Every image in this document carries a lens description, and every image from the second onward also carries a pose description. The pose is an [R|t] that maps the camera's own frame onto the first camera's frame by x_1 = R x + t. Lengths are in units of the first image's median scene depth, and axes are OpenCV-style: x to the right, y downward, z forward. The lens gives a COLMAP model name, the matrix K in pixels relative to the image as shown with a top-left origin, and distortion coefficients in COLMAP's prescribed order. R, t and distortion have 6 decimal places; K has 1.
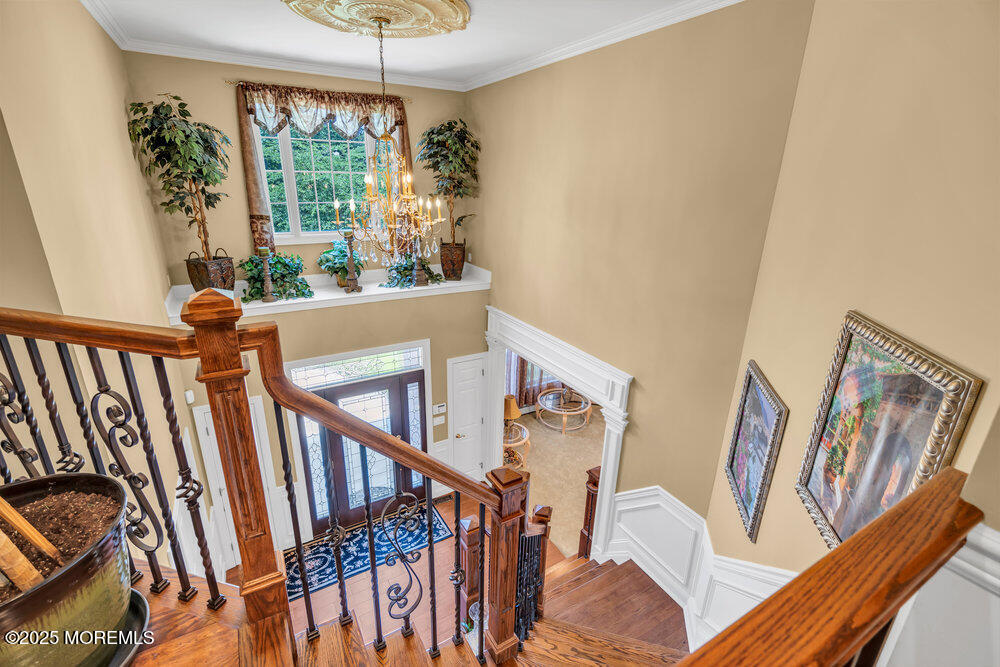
lens RADIAL K [[458.0, 0, 500.9], [0, 458.0, 330.8], [0, 0, 1]] dist [-0.000615, 0.000387]
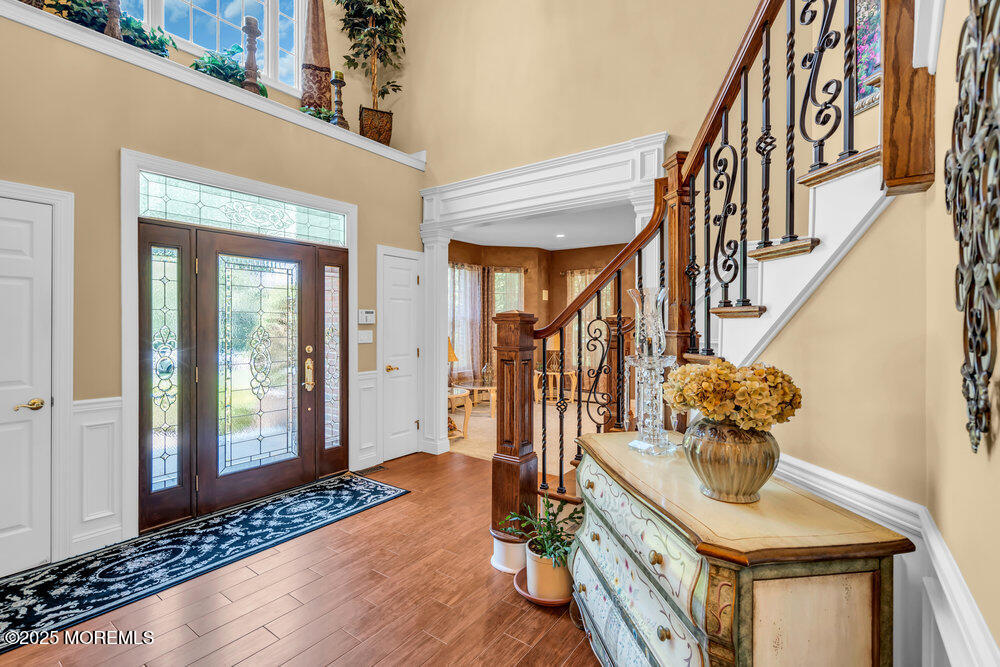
lens RADIAL K [[458.0, 0, 505.1], [0, 458.0, 328.3], [0, 0, 1]] dist [-0.000615, 0.000387]
pose [[0.913499, -0.027257, 0.405927, -0.236502], [0.152939, 0.947578, -0.280546, 0.435570], [-0.377000, 0.318360, 0.869780, 0.332593]]
